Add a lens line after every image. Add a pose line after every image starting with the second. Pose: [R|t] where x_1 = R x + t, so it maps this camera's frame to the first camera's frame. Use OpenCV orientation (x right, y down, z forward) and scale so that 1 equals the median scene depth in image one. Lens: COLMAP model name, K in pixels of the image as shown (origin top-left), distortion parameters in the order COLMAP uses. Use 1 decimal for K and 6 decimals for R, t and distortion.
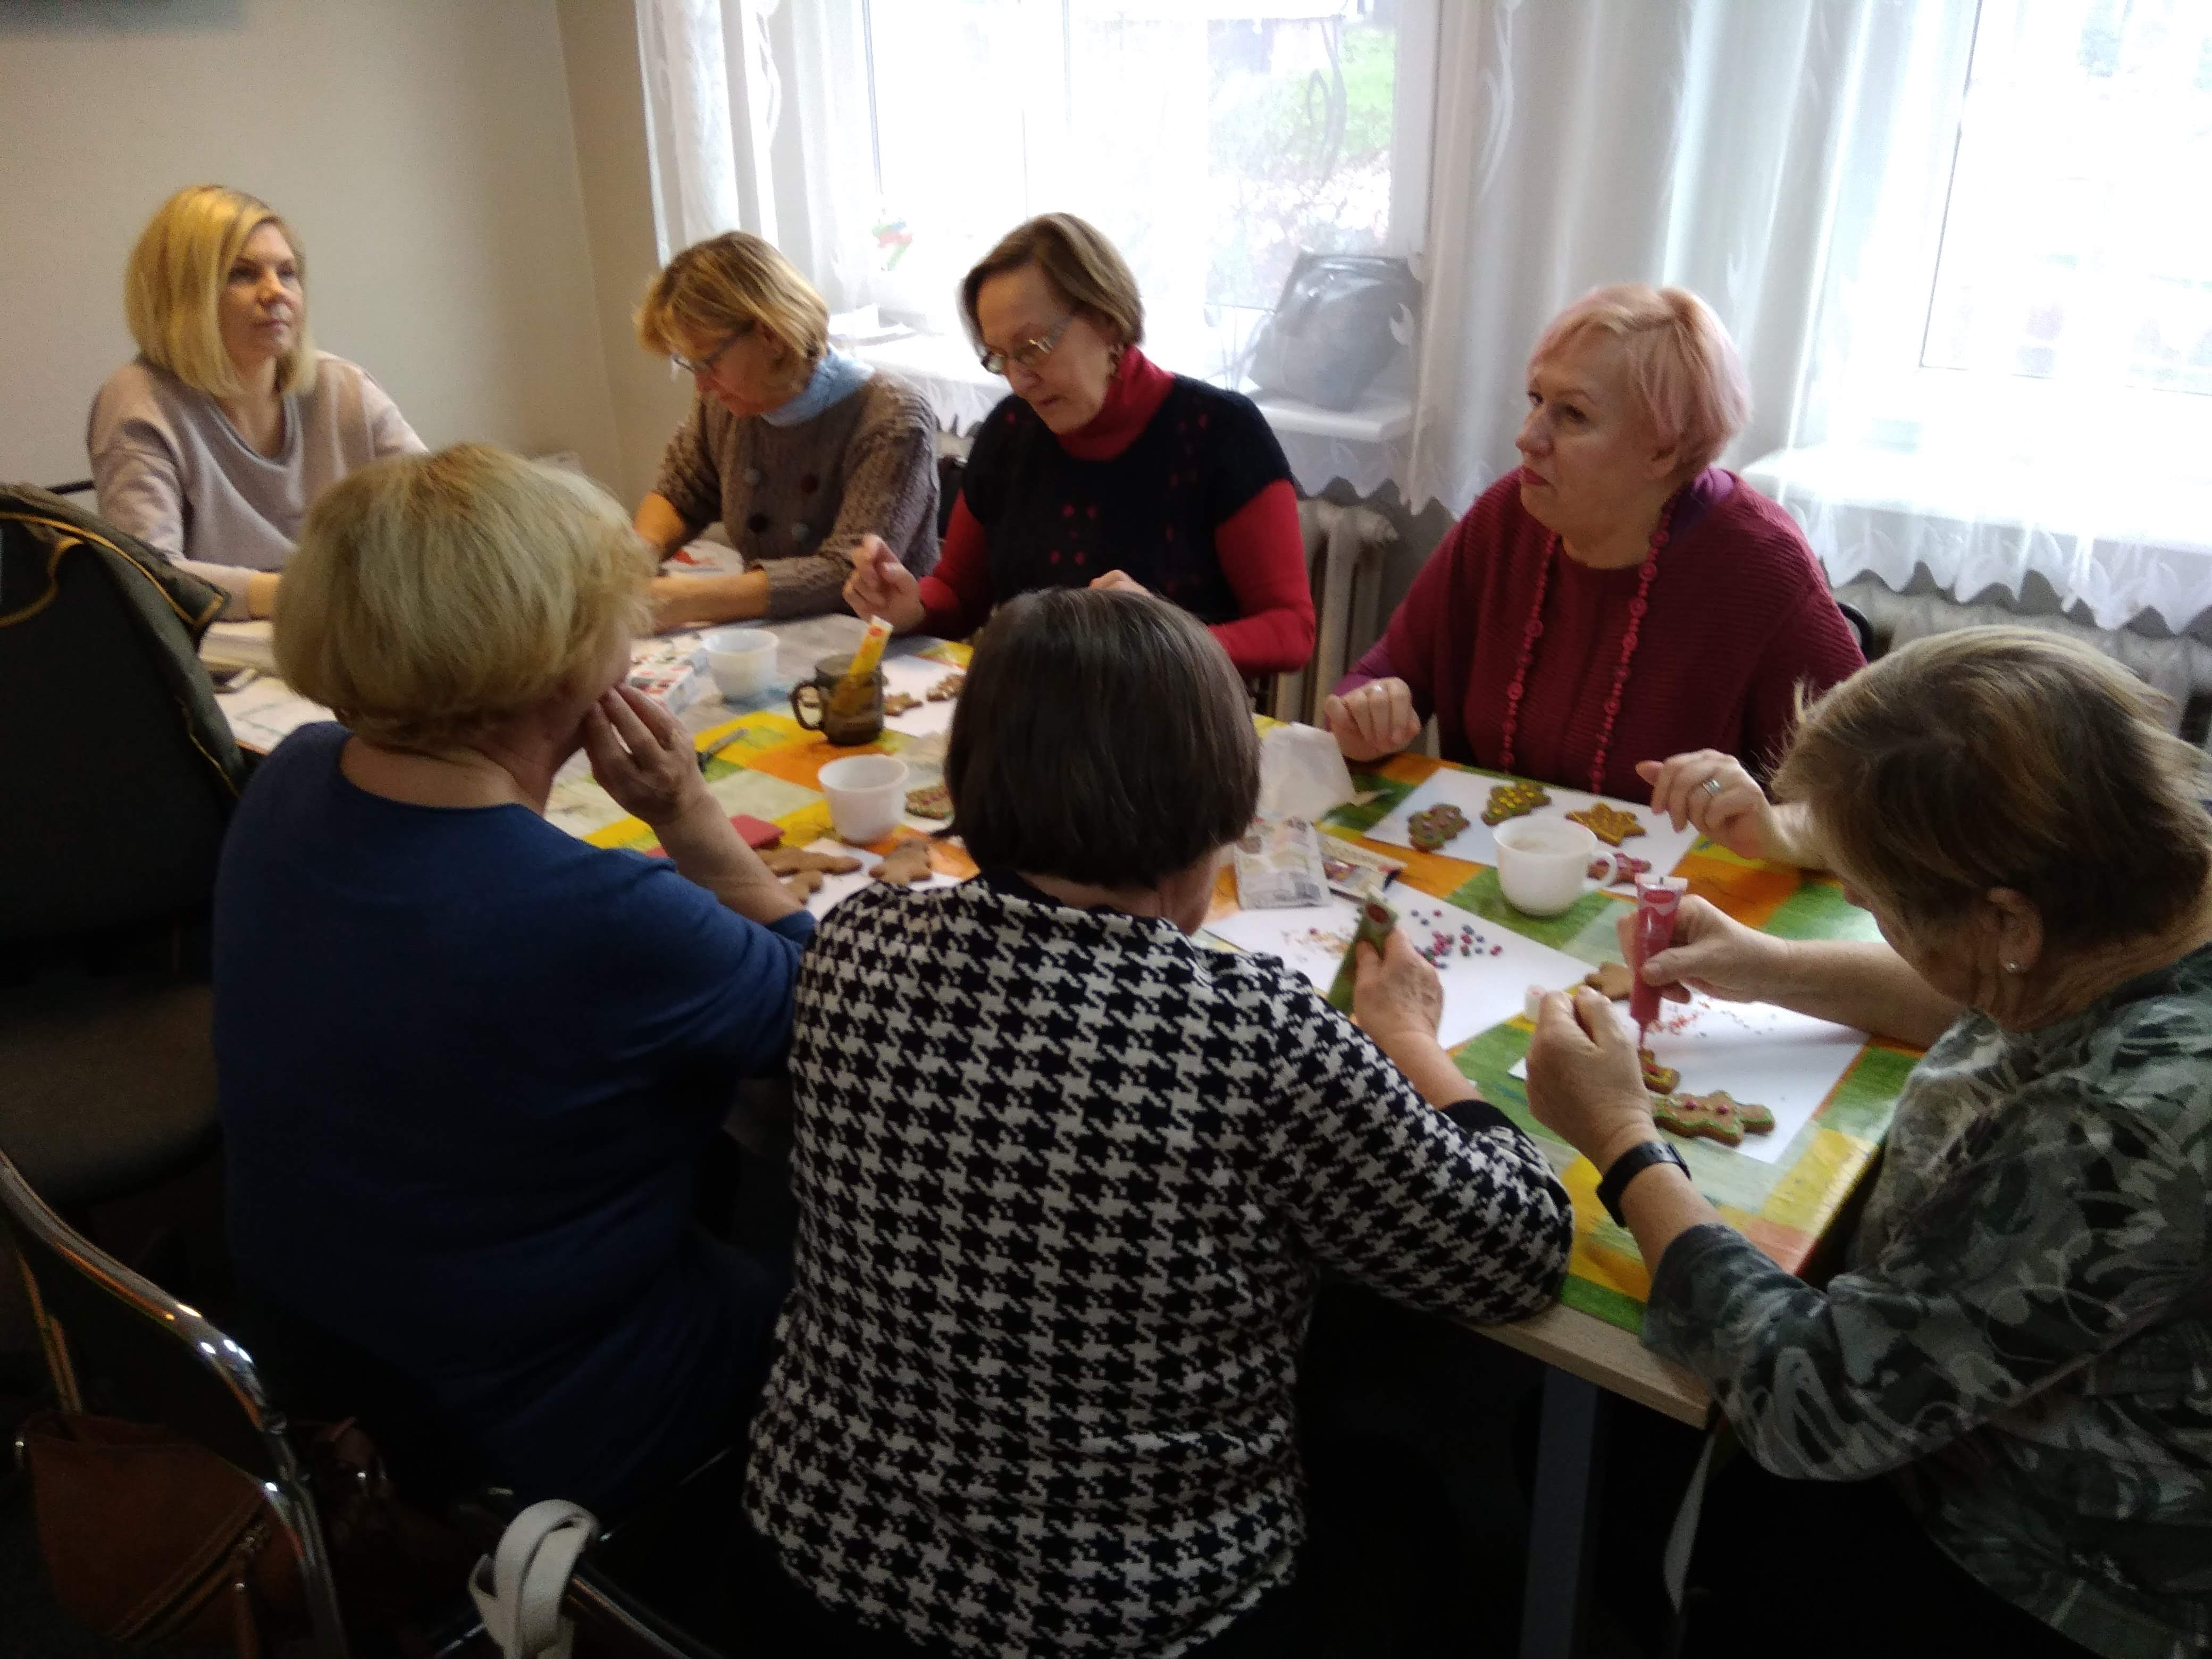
lens RADIAL K [[1797.3, 0, 1117.7], [0, 1797.3, 821.1], [0, 0, 1]] dist [0.078685, -0.165745]
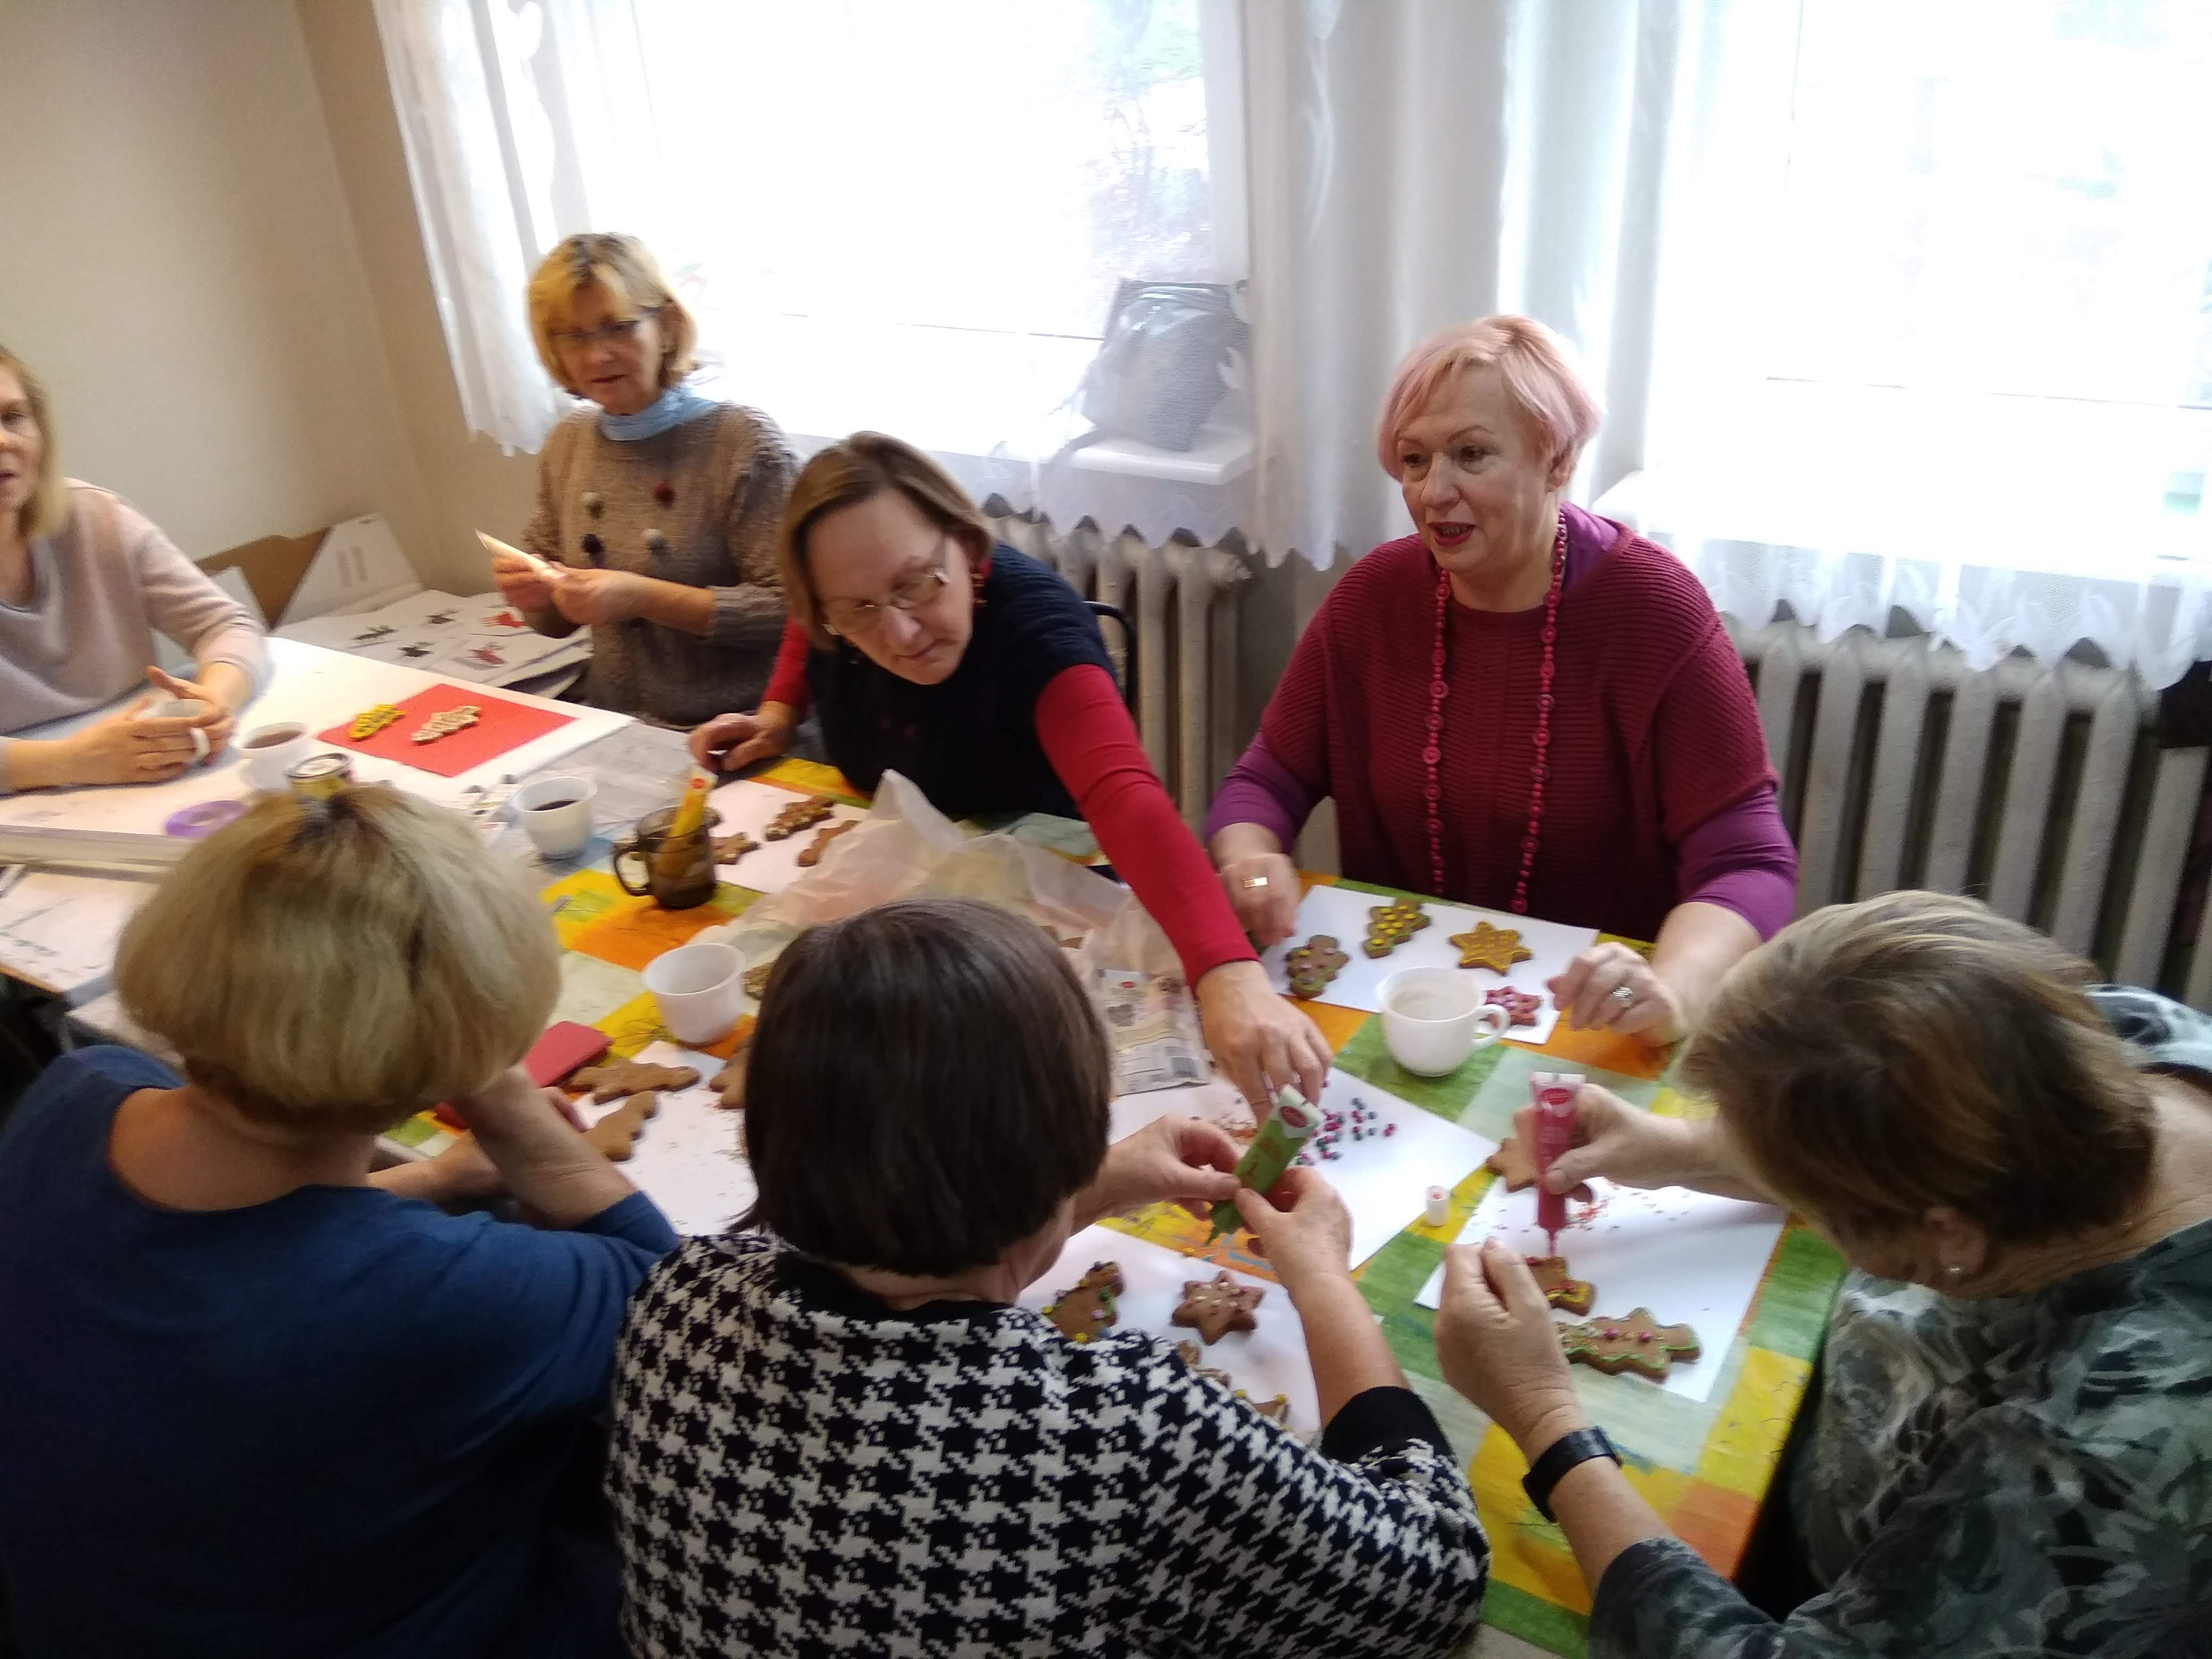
lens RADIAL K [[1821.0, 0, 1152.3], [0, 1821.0, 887.8], [0, 0, 1]] dist [0.091785, -0.178875]
pose [[0.991787, -0.101641, 0.077633, 0.040899], [0.098799, 0.994318, 0.039622, -0.148748], [-0.081219, -0.031627, 0.996194, 0.108647]]
